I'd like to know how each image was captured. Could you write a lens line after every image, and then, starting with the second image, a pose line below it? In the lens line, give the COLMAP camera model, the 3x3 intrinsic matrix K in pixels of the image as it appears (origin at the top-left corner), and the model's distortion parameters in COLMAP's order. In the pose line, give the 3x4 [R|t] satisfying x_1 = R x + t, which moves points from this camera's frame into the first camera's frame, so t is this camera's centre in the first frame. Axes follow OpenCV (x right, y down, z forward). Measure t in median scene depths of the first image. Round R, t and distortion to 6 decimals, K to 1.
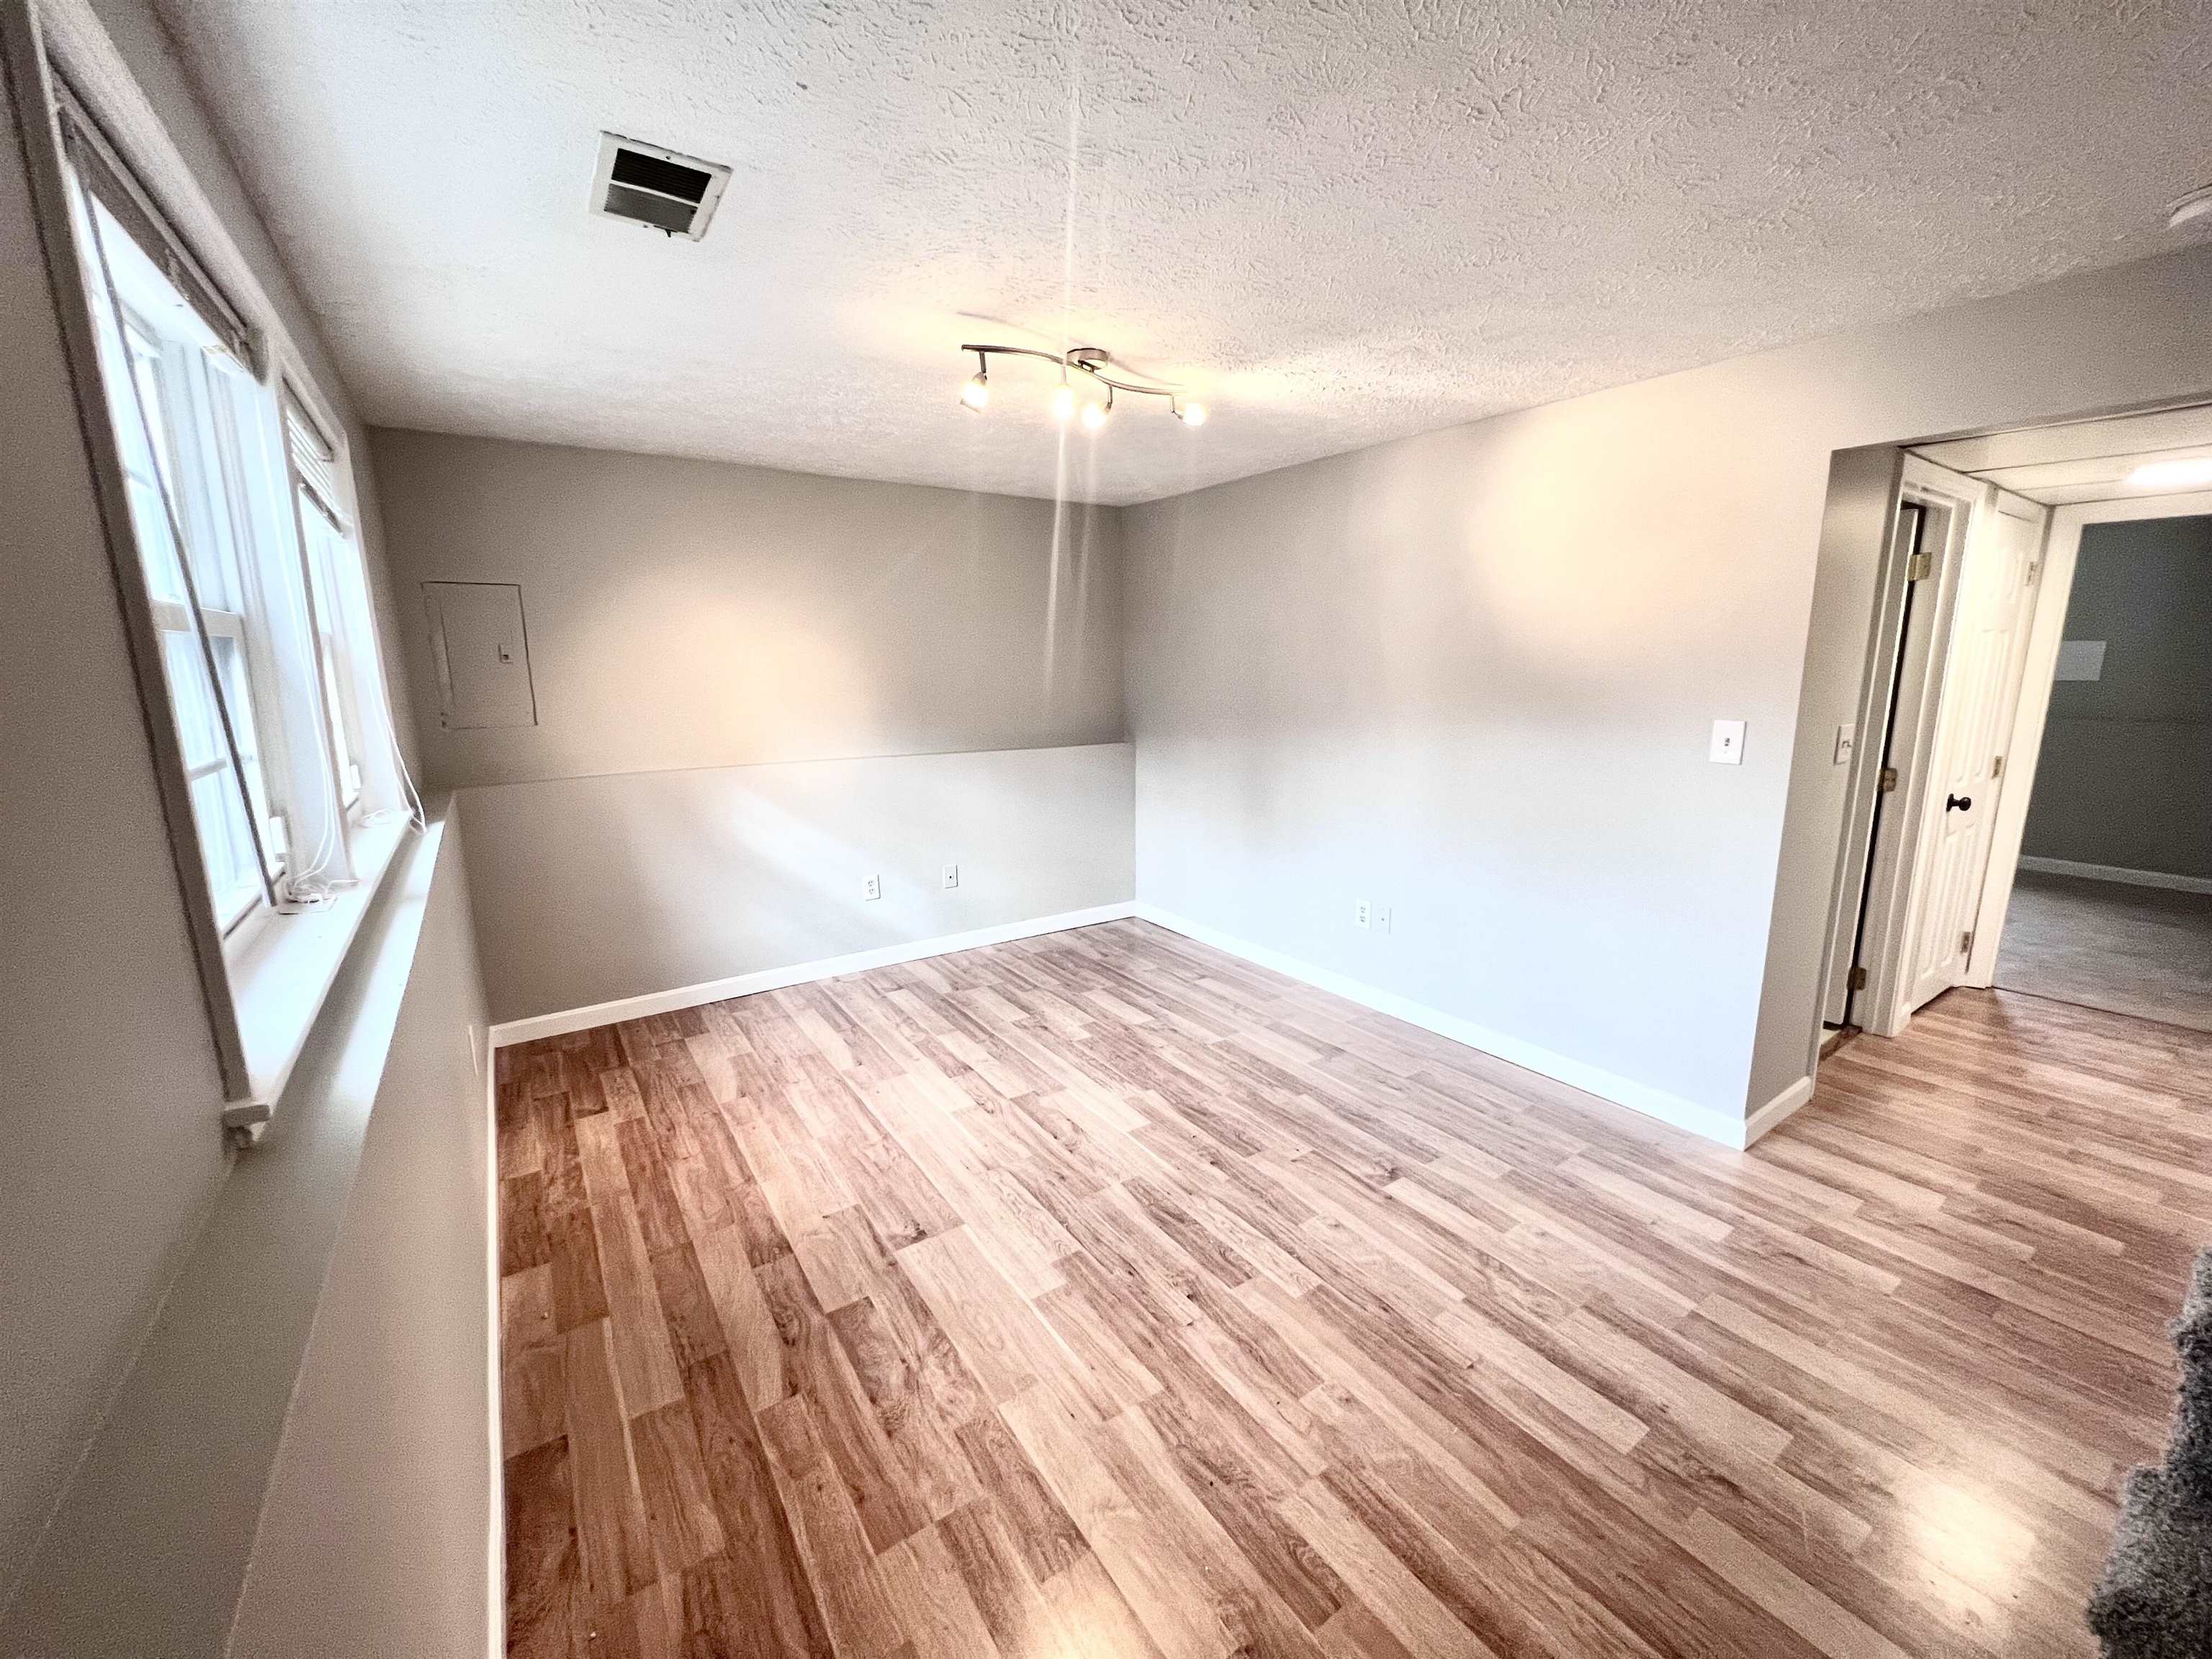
lens RADIAL K [[884.0, 0, 1106.8], [0, 884.0, 825.1], [0, 0, 1]] dist [0.000426, 0.000459]
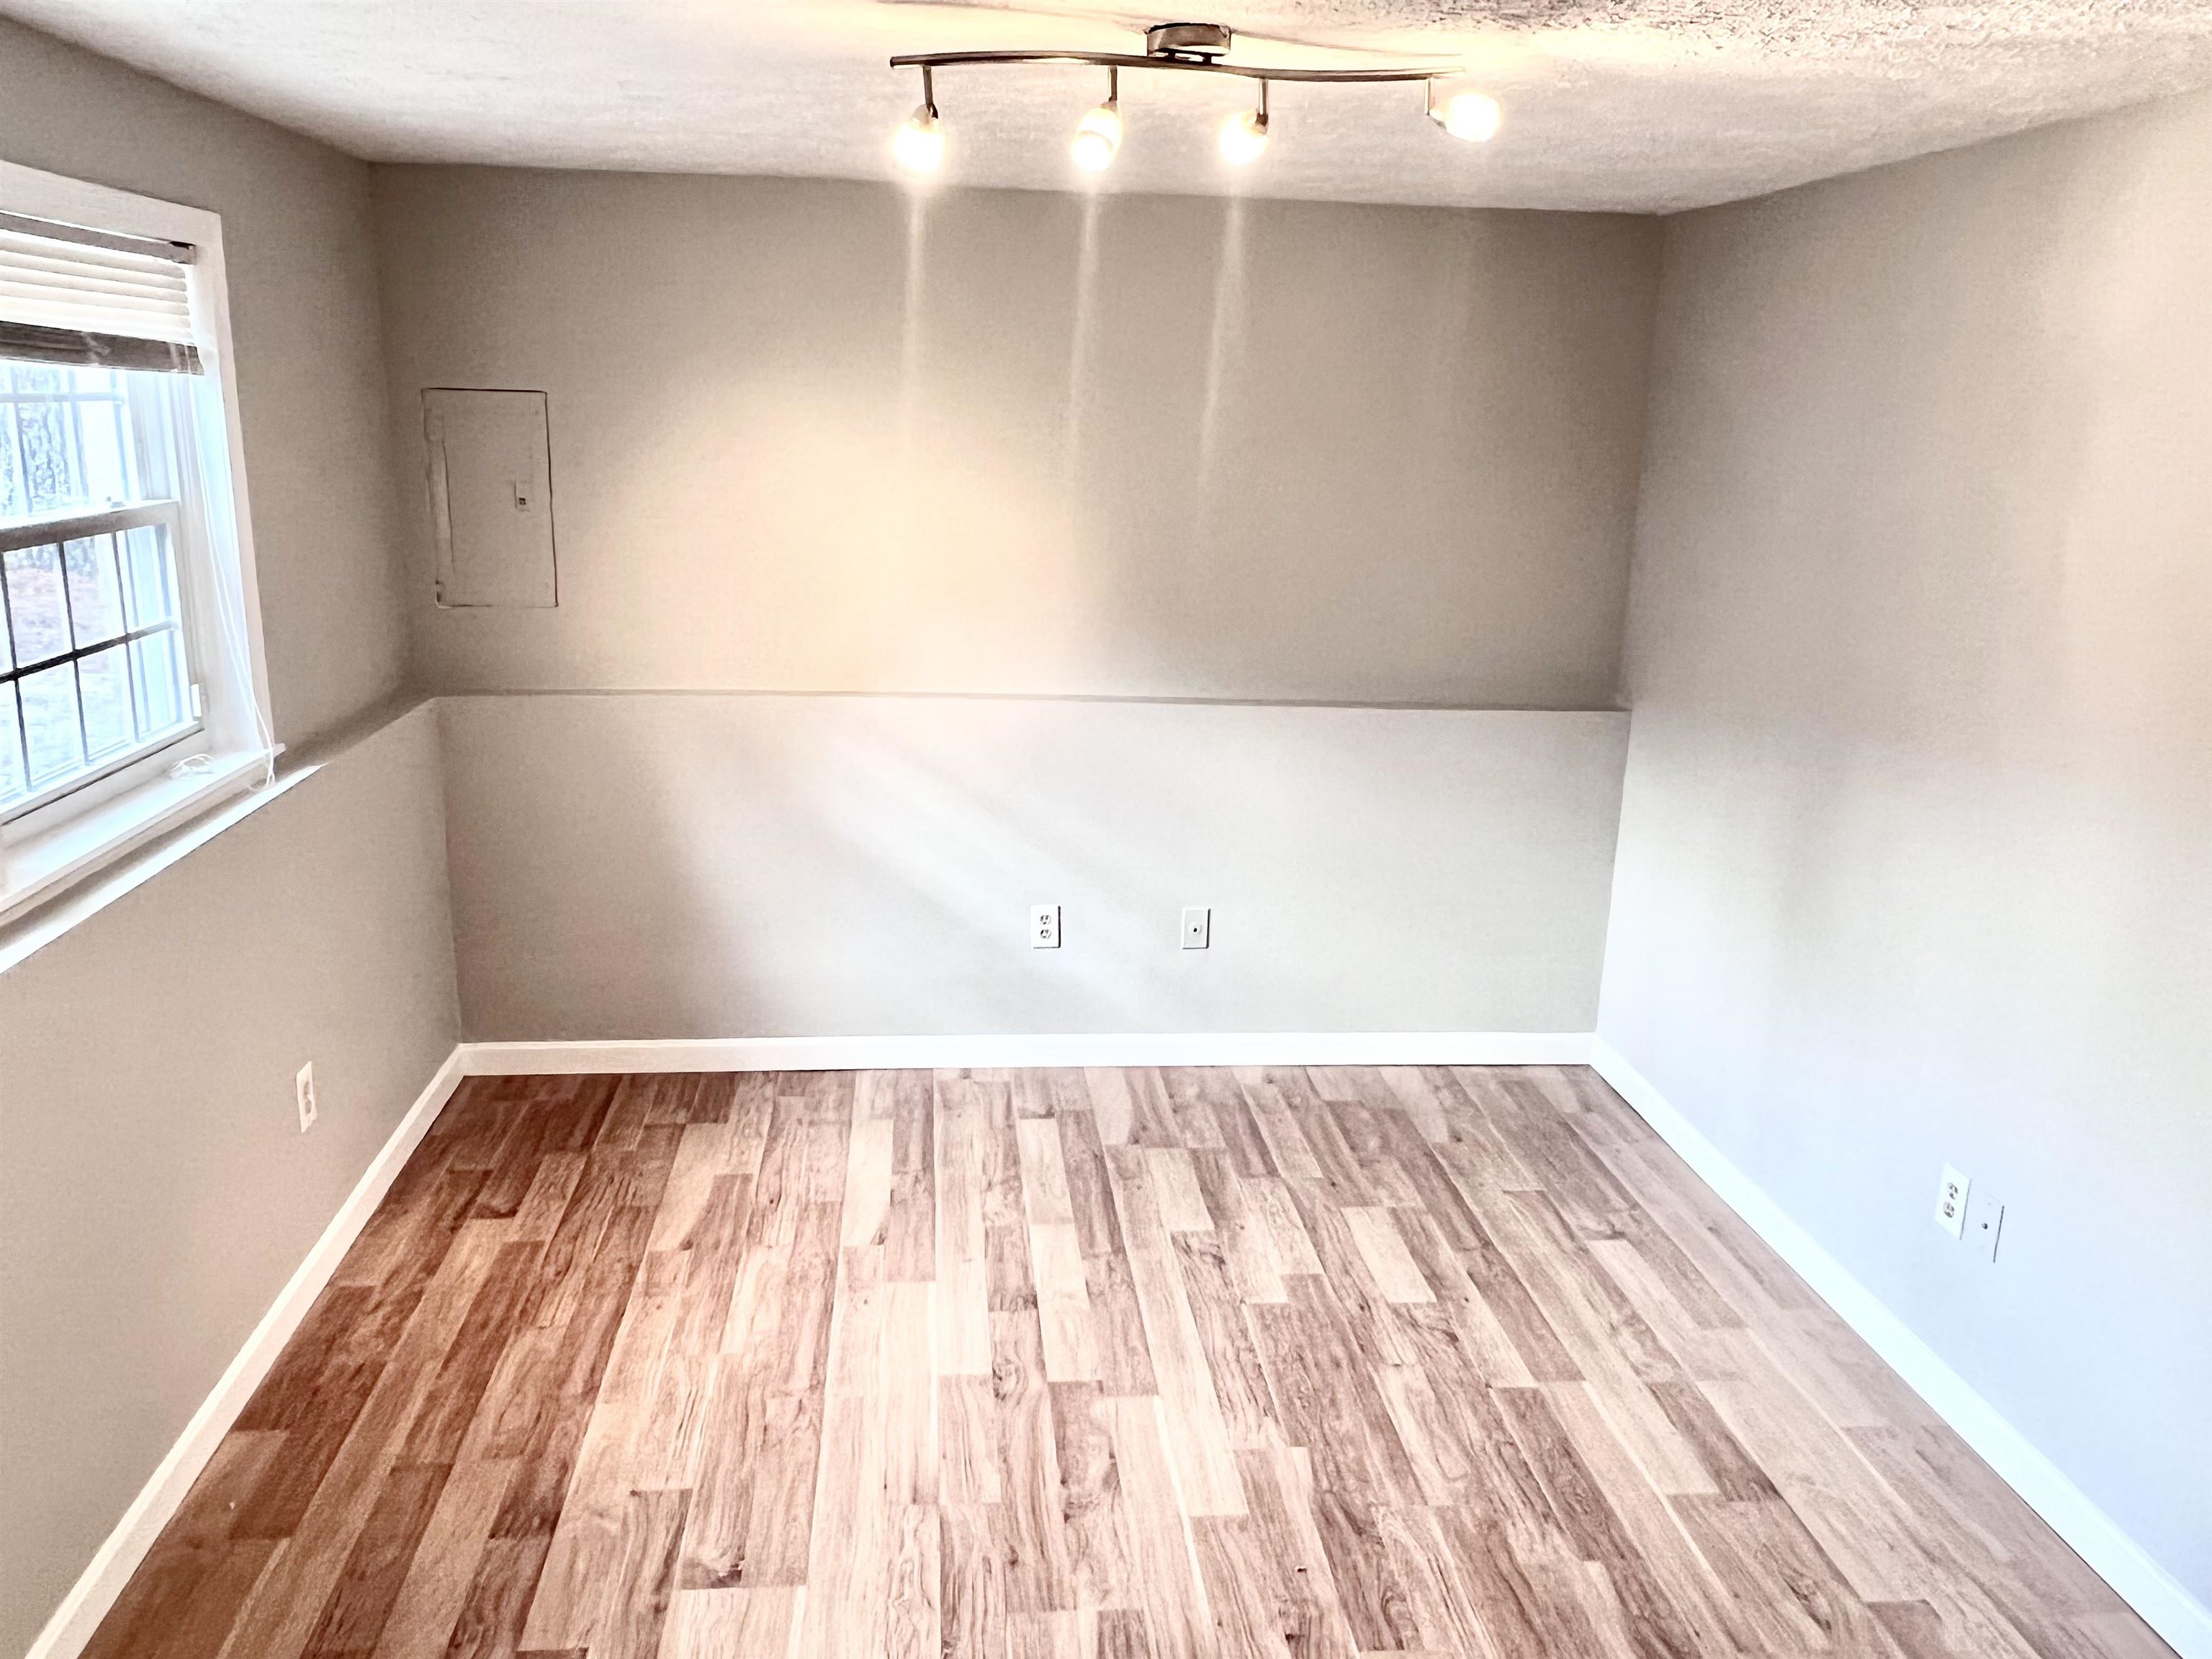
lens RADIAL K [[1683.5, 0, 1096.4], [0, 1683.5, 835.1], [0, 0, 1]] dist [0.004457, -0.006060]
pose [[0.875607, 0.153969, -0.457826, 0.332578], [-0.124857, 0.987769, 0.093398, -0.124725], [0.466607, -0.024617, 0.884122, 0.090362]]
